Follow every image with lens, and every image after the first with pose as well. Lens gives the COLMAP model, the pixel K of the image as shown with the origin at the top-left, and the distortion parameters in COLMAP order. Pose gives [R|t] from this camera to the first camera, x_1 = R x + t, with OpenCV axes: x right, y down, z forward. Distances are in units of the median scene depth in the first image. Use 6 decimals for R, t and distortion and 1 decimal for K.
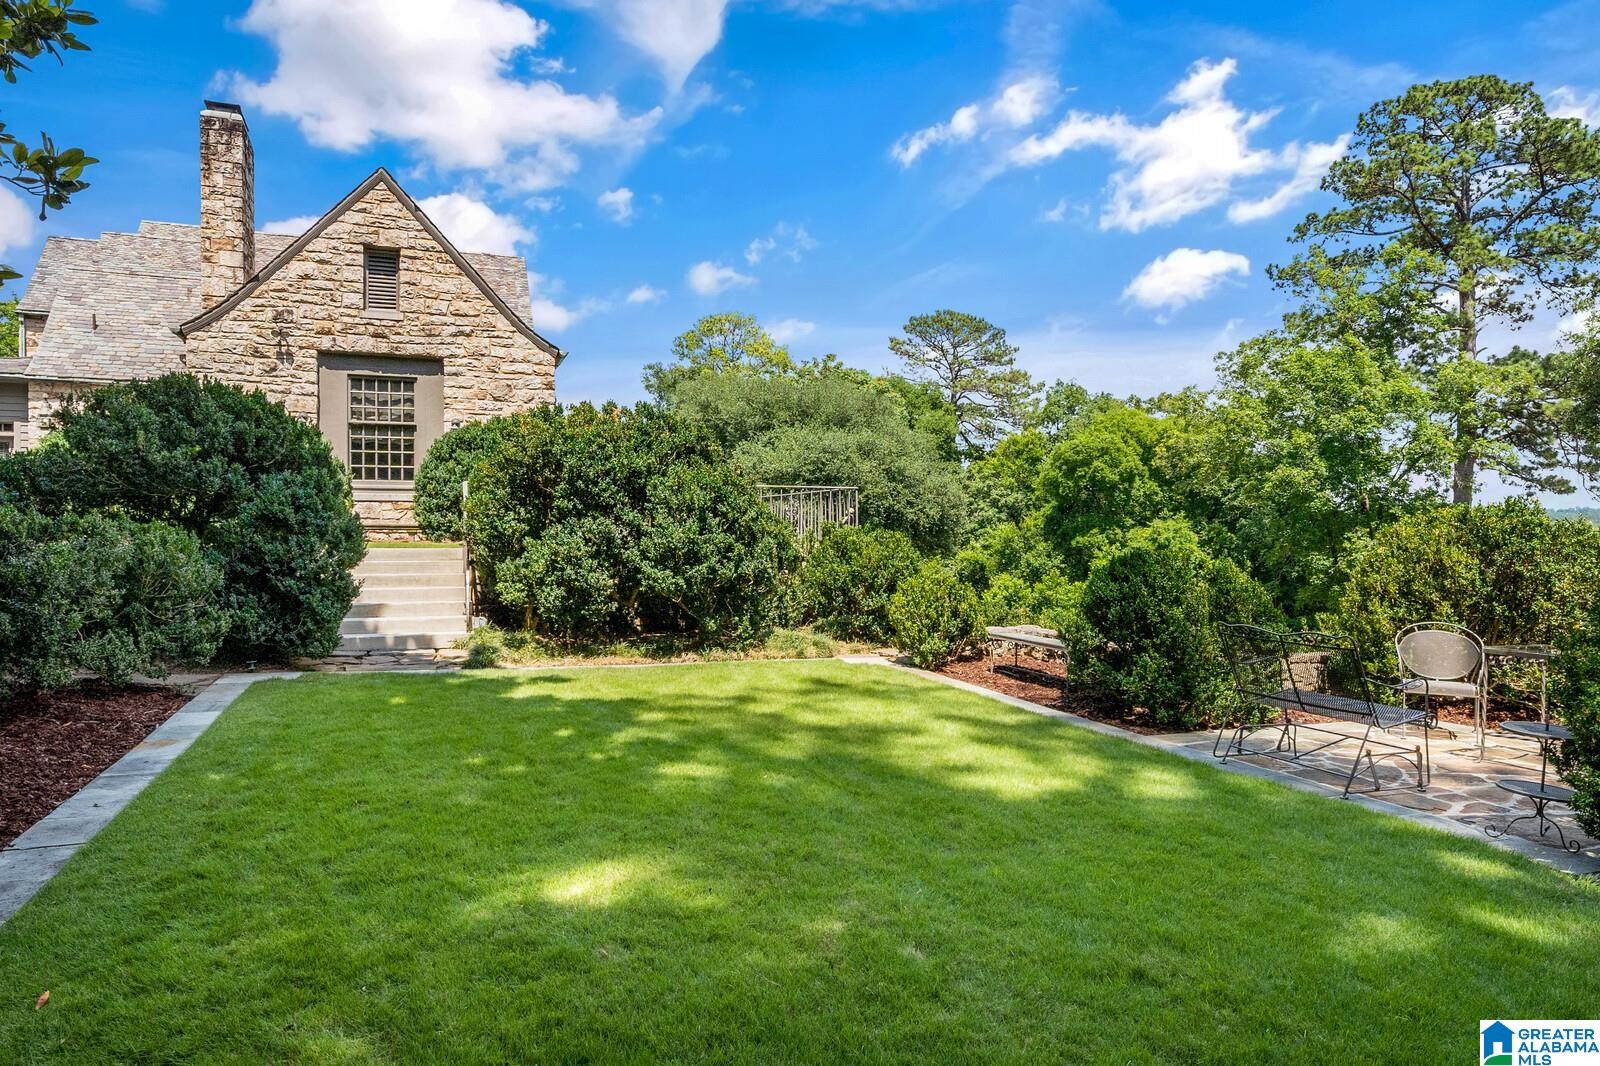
lens RADIAL K [[976.5, 0, 795.9], [0, 976.5, 533.8], [0, 0, 1]] dist [-0.004575, 0.000074]
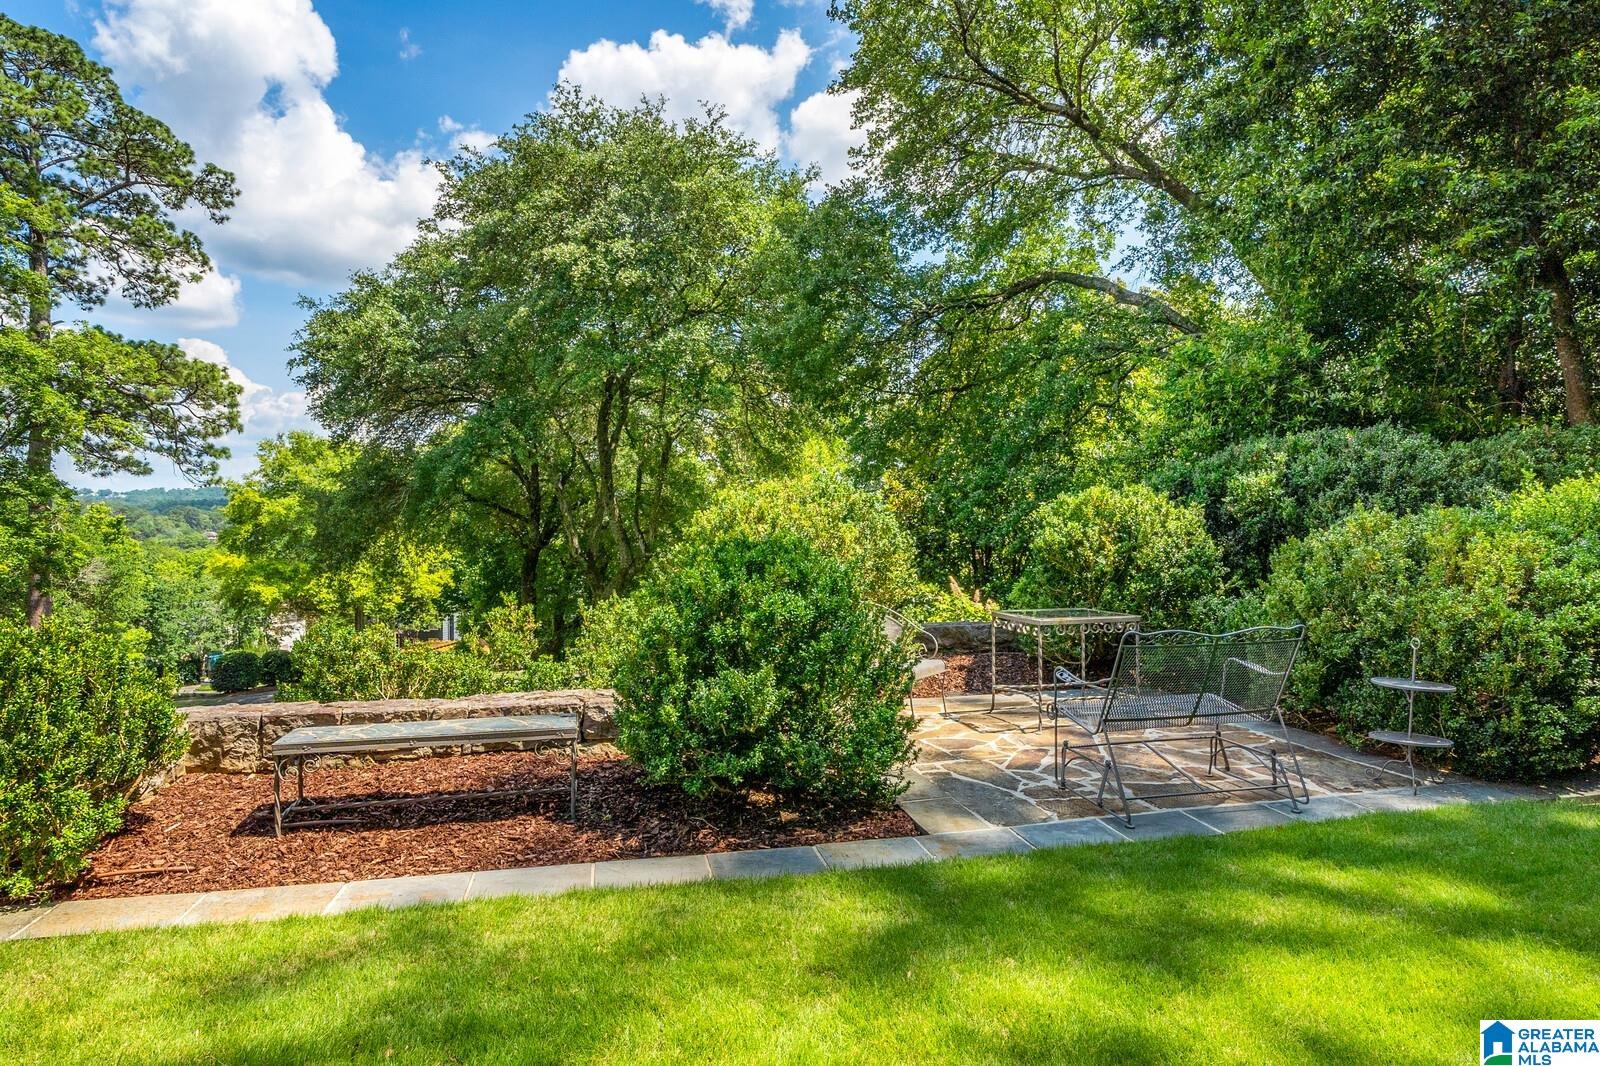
lens RADIAL K [[851.4, 0, 791.0], [0, 851.4, 533.1], [0, 0, 1]] dist [-0.005339, -0.002093]
pose [[0.145067, -0.027749, 0.989033, -0.090263], [0.001689, 0.999612, 0.027798, -0.003224], [-0.989420, -0.002362, 0.145058, 0.433560]]
